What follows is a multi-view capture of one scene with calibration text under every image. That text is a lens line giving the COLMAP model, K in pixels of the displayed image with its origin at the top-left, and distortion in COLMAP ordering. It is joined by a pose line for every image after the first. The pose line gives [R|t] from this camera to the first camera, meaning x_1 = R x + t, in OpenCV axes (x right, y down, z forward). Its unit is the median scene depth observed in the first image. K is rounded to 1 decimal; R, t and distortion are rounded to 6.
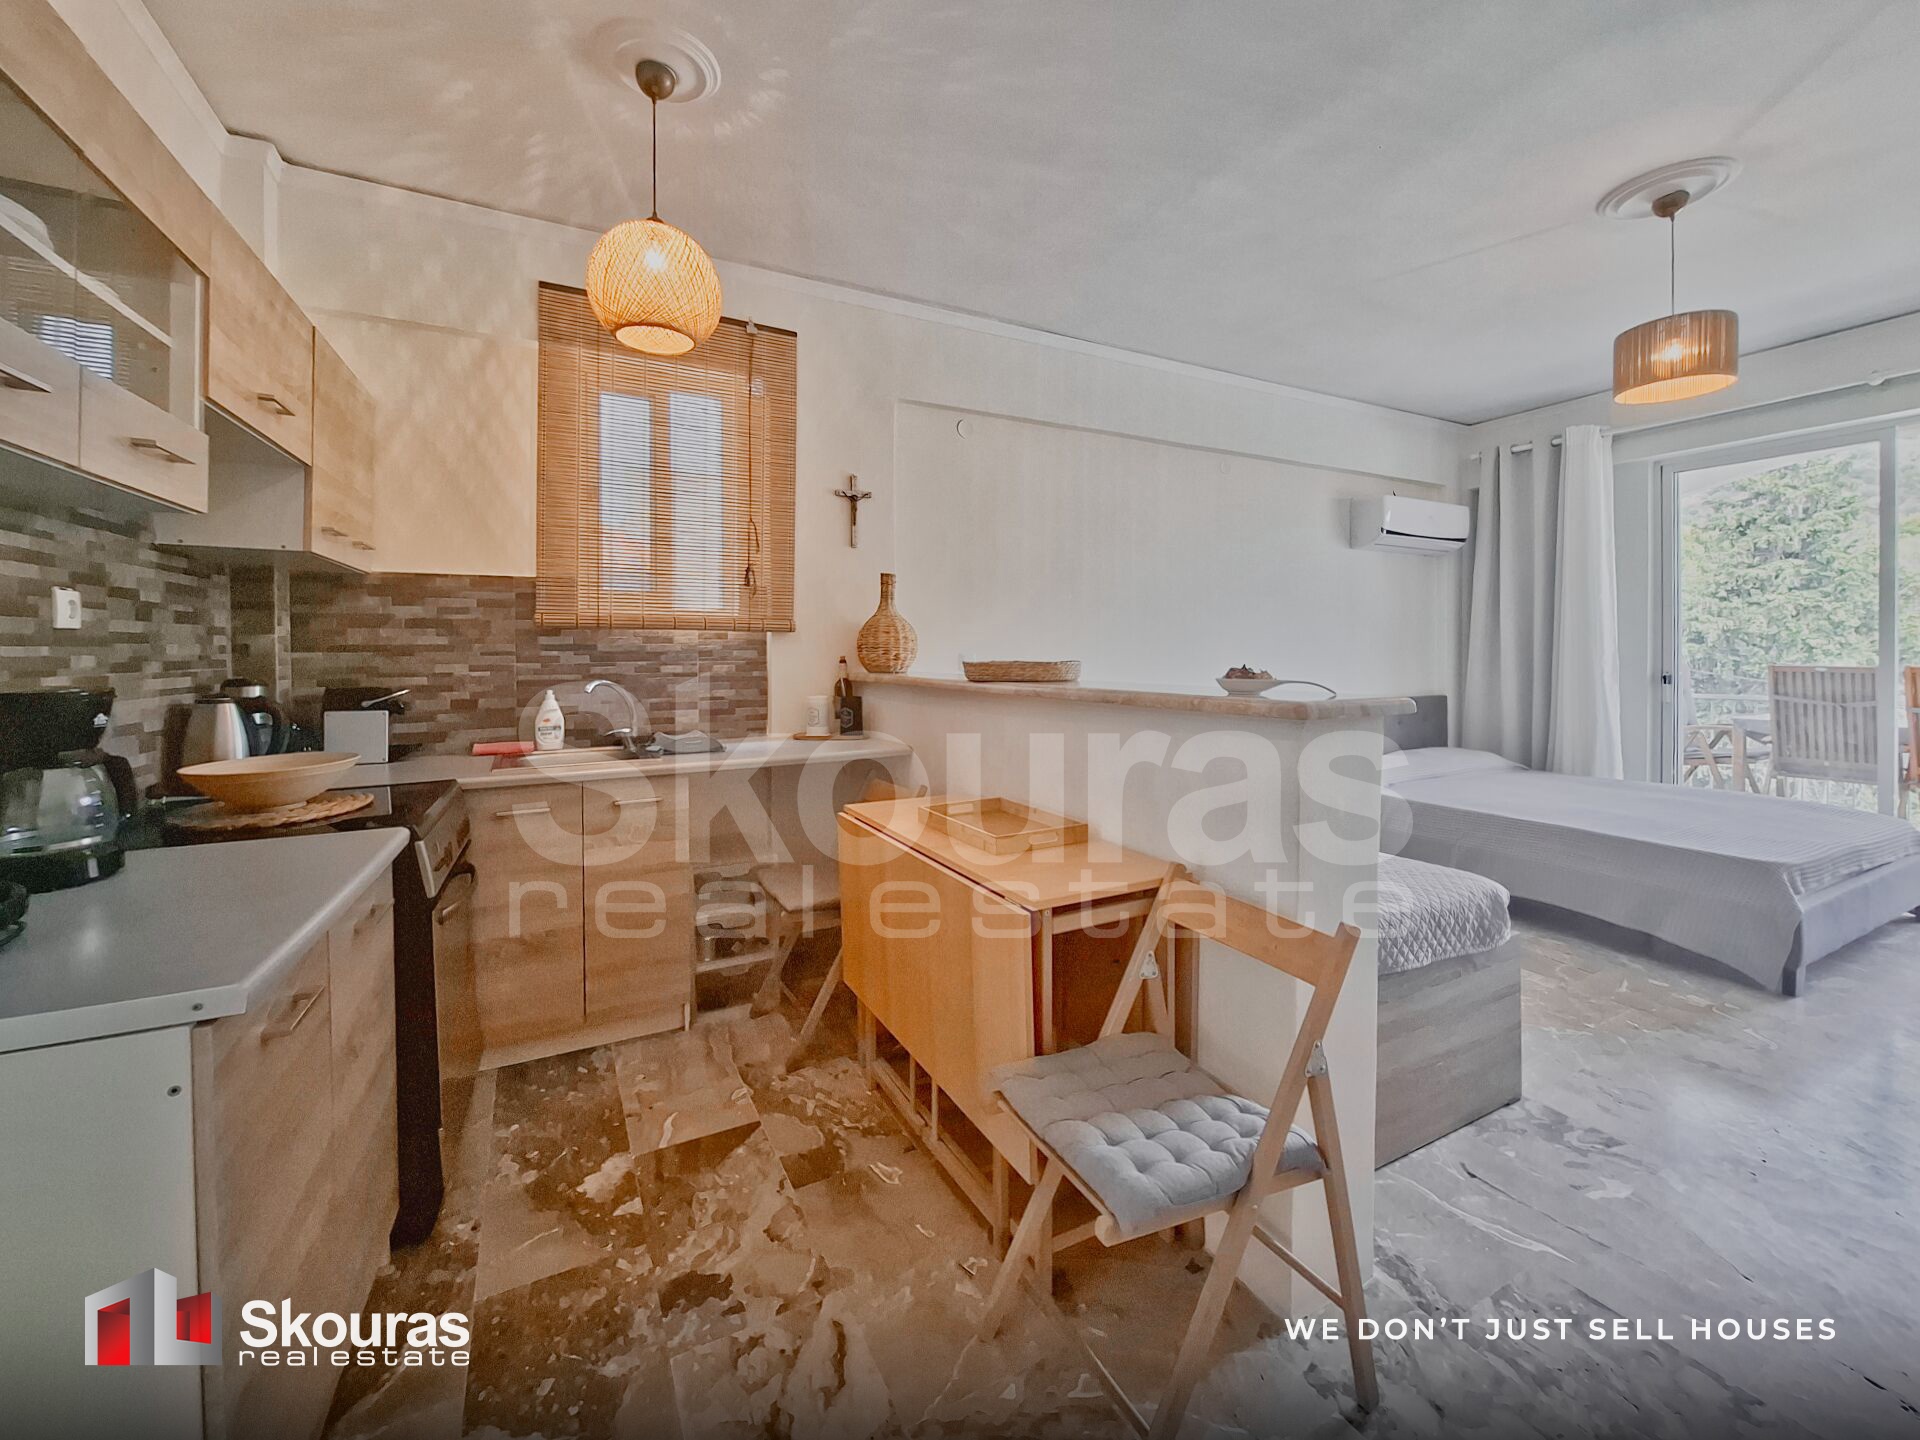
lens RADIAL K [[786.4, 0, 963.4], [0, 786.4, 657.2], [0, 0, 1]] dist [-0.014943, 0.006020]
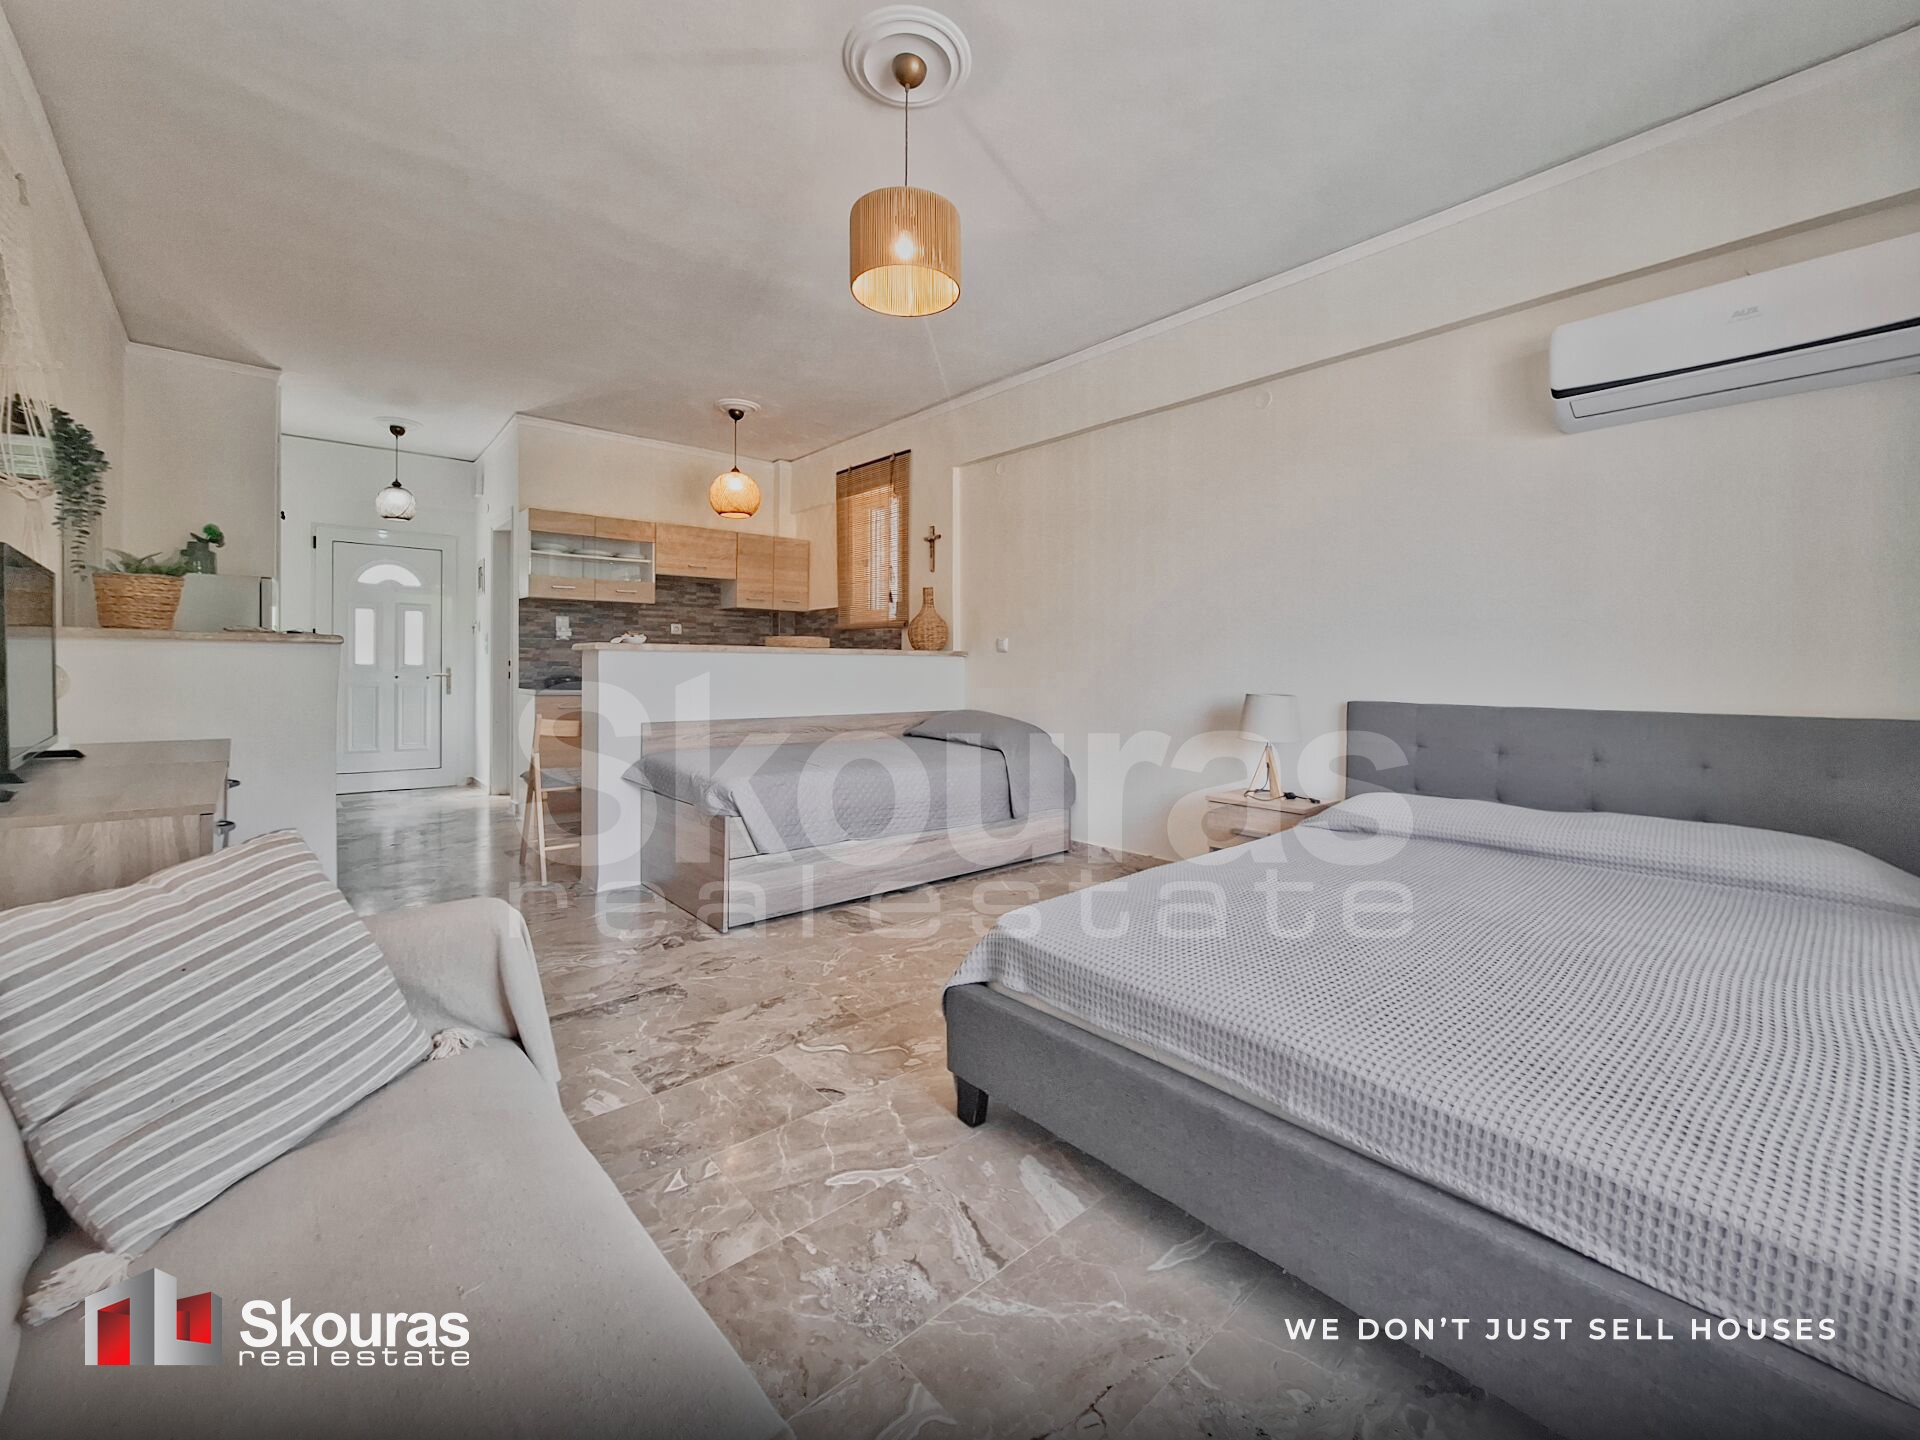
lens RADIAL K [[785.2, 0, 957.1], [0, 785.2, 672.1], [0, 0, 1]] dist [-0.004346, 0.000423]
pose [[0.226167, 0.011593, -0.974020, 1.674842], [-0.016016, 0.999838, 0.008182, 0.055747], [0.973957, 0.013750, 0.226316, 0.831308]]
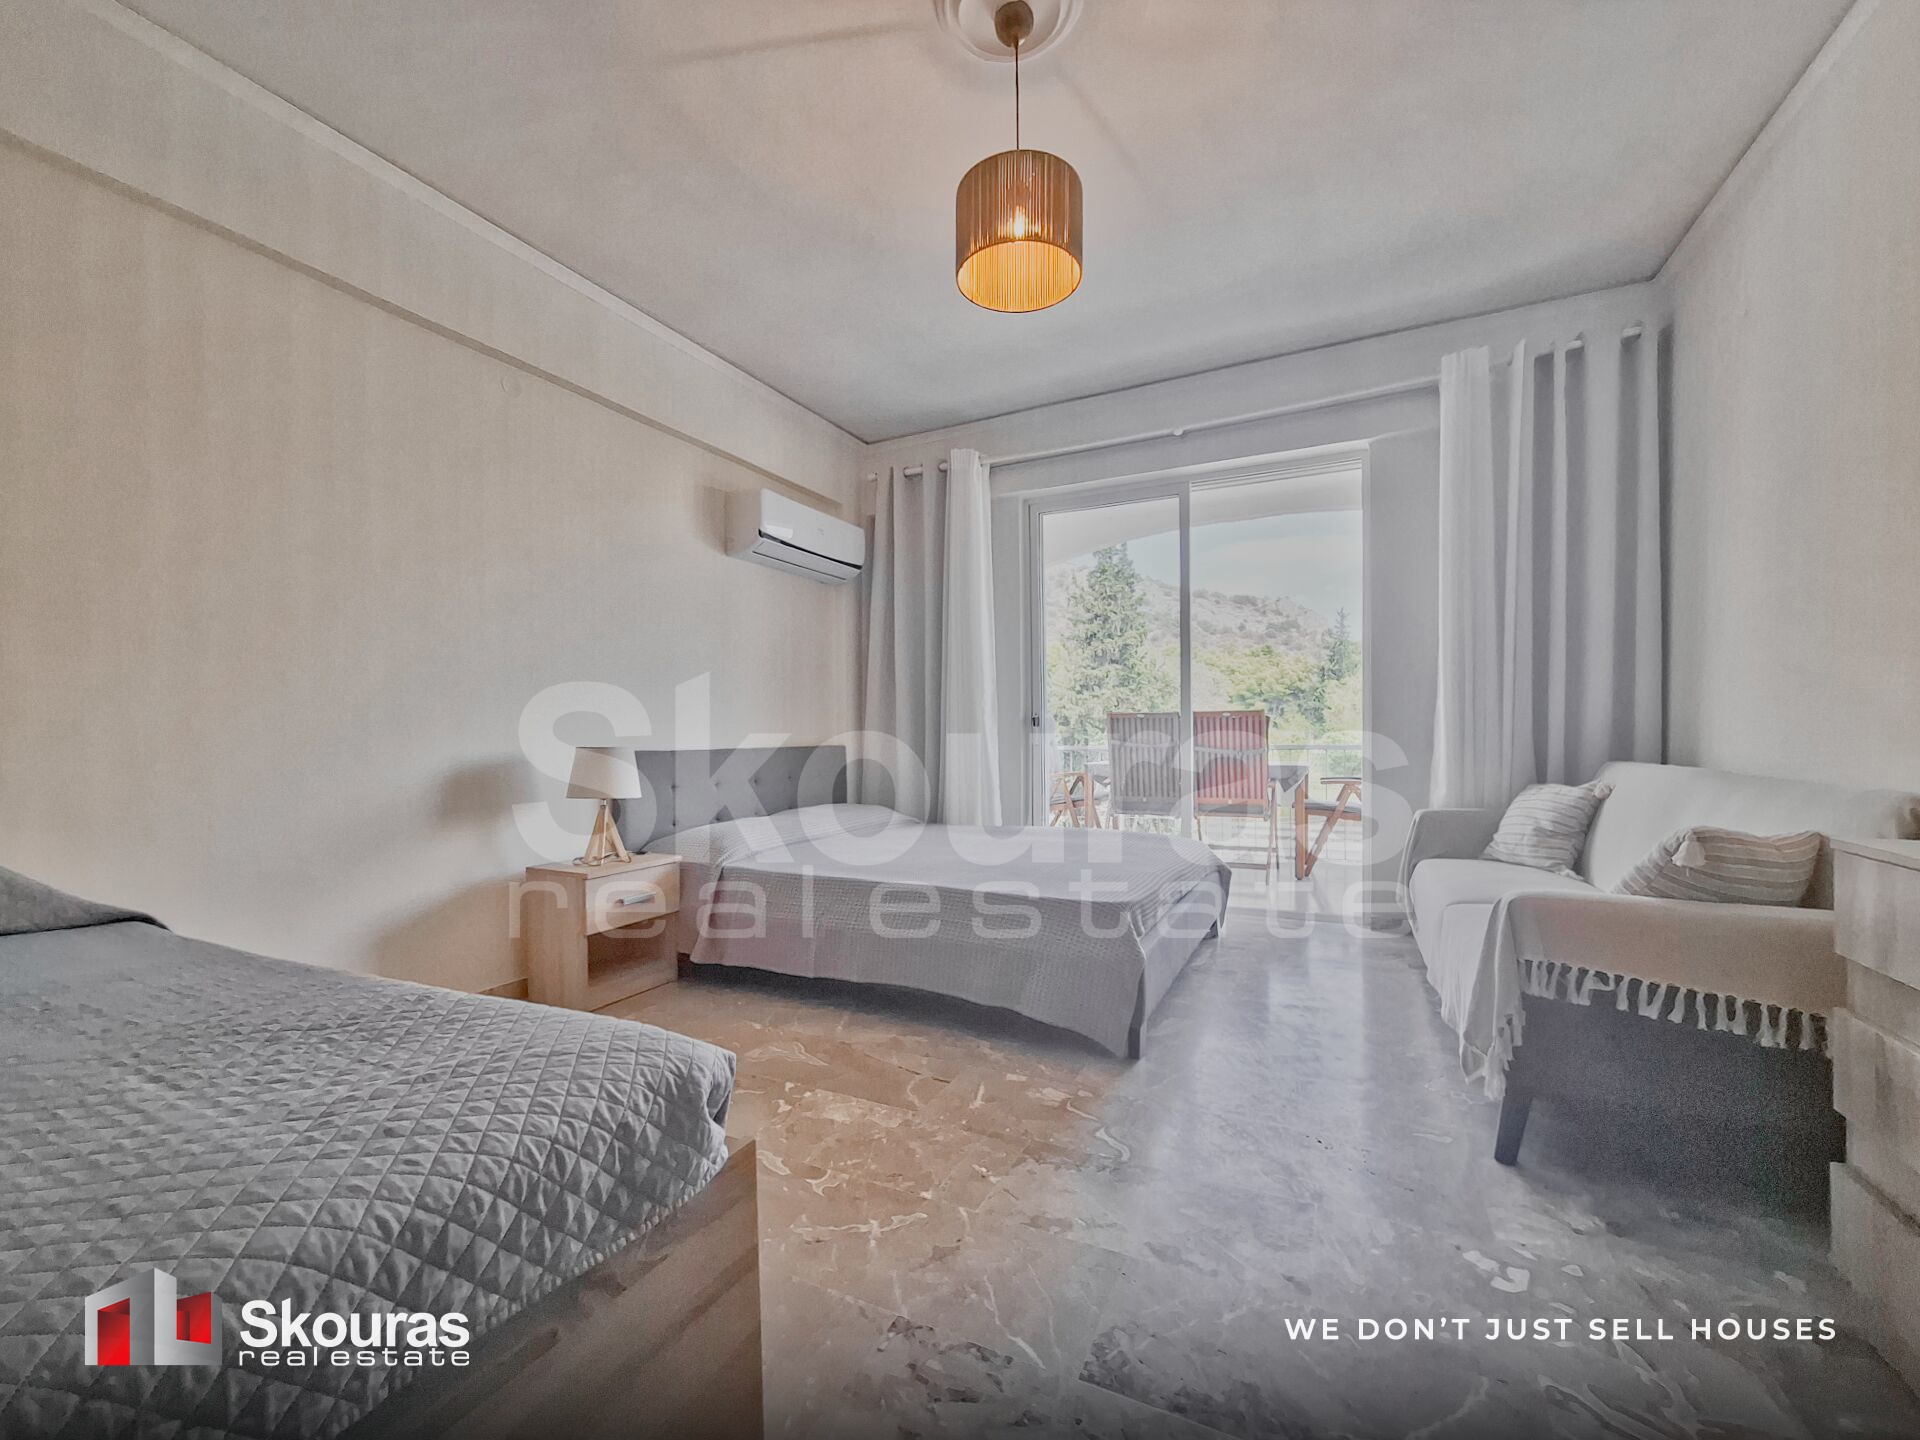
lens RADIAL K [[777.9, 0, 958.9], [0, 777.9, 743.6], [0, 0, 1]] dist [-0.012414, 0.003774]
pose [[0.814356, -0.008481, 0.580304, 0.418199], [0.008610, 0.999960, 0.002531, 0.088766], [-0.580302, 0.002936, 0.814396, 0.422171]]
